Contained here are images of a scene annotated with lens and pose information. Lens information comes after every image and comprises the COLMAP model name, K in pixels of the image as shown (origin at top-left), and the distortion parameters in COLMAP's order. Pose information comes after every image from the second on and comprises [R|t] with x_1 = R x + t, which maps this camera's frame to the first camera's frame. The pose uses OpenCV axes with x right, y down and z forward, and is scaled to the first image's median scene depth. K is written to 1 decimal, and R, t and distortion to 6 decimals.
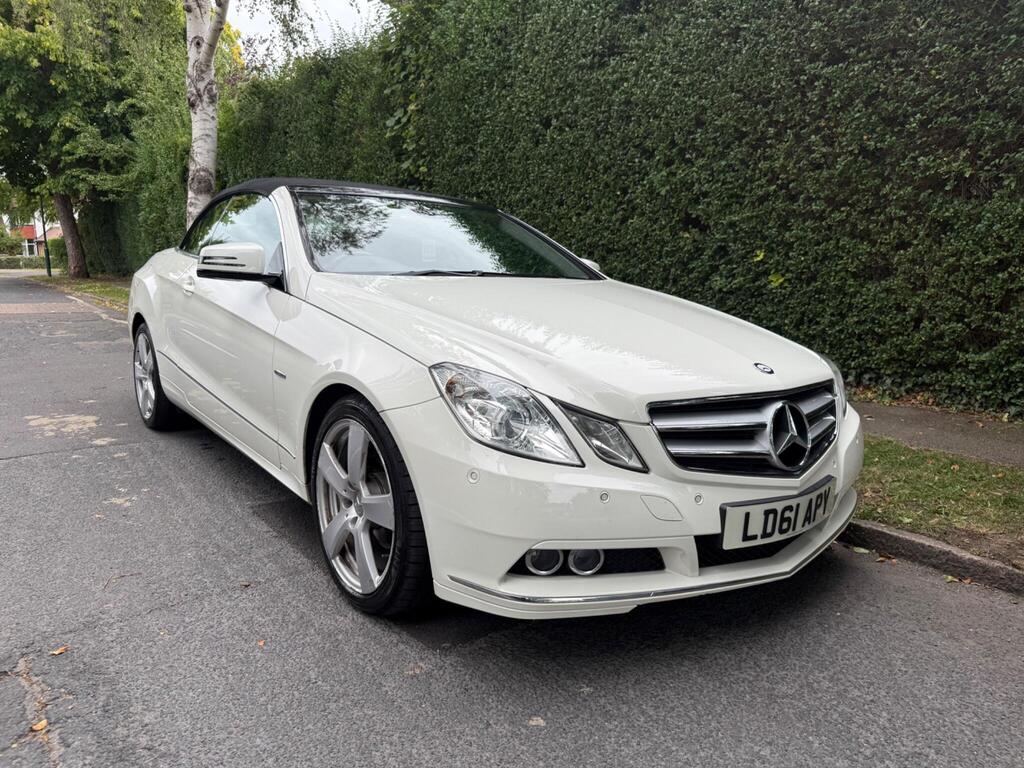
lens RADIAL K [[745.1, 0, 515.9], [0, 745.1, 389.6], [0, 0, 1]] dist [0.030643, -0.036652]
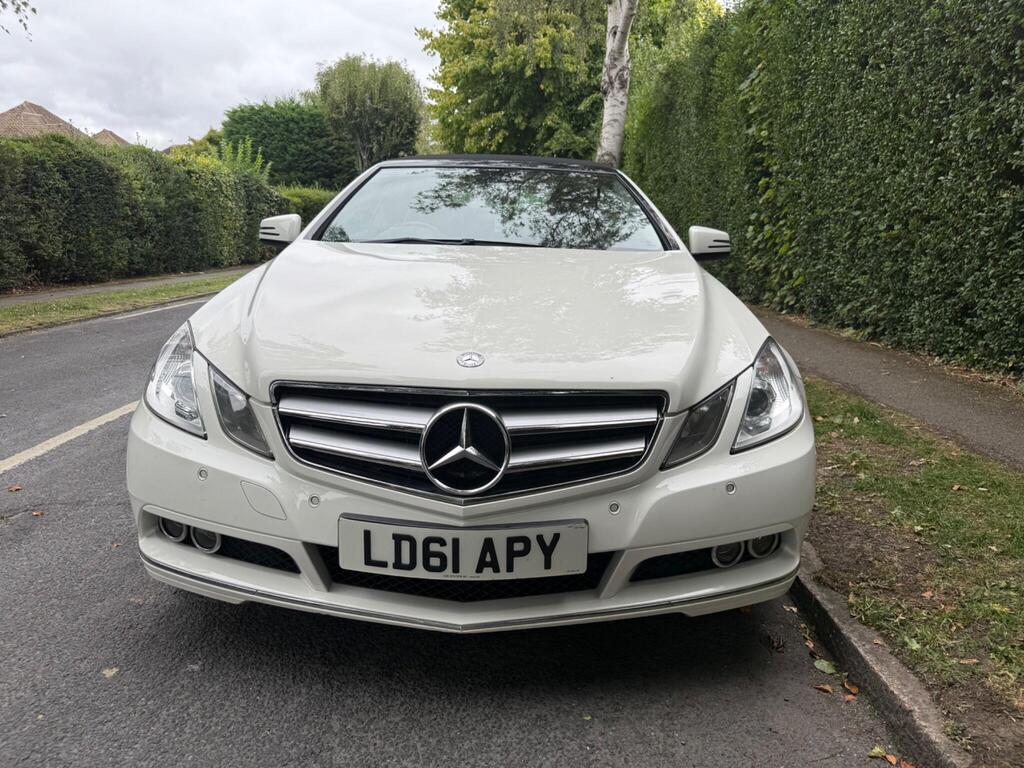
lens RADIAL K [[745.1, 0, 503.4], [0, 745.1, 388.8], [0, 0, 1]] dist [0.030643, -0.036652]
pose [[0.794822, 0.113663, -0.596103, 0.257647], [-0.099719, 0.993413, 0.056458, -0.013795], [0.598594, 0.014568, 0.800920, 0.127453]]
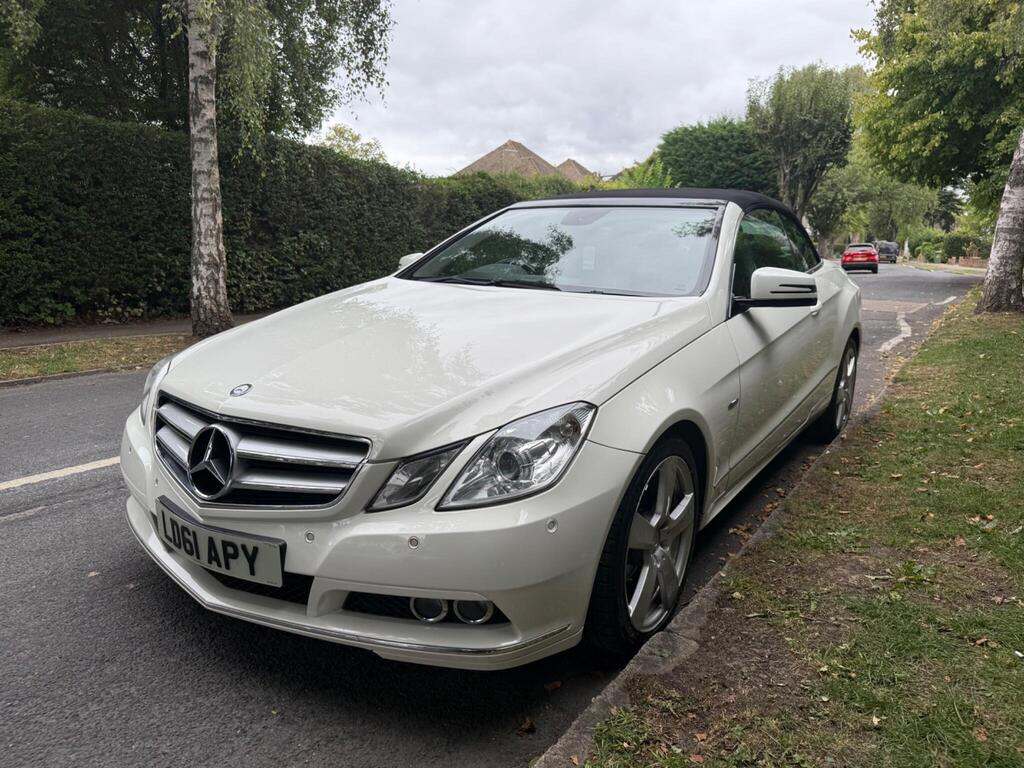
lens RADIAL K [[745.1, 0, 486.8], [0, 745.1, 375.5], [0, 0, 1]] dist [0.030643, -0.036652]
pose [[0.328620, 0.148599, -0.932699, 0.408293], [-0.164838, 0.981412, 0.098282, -0.058806], [0.929966, 0.121447, 0.347006, 0.297741]]
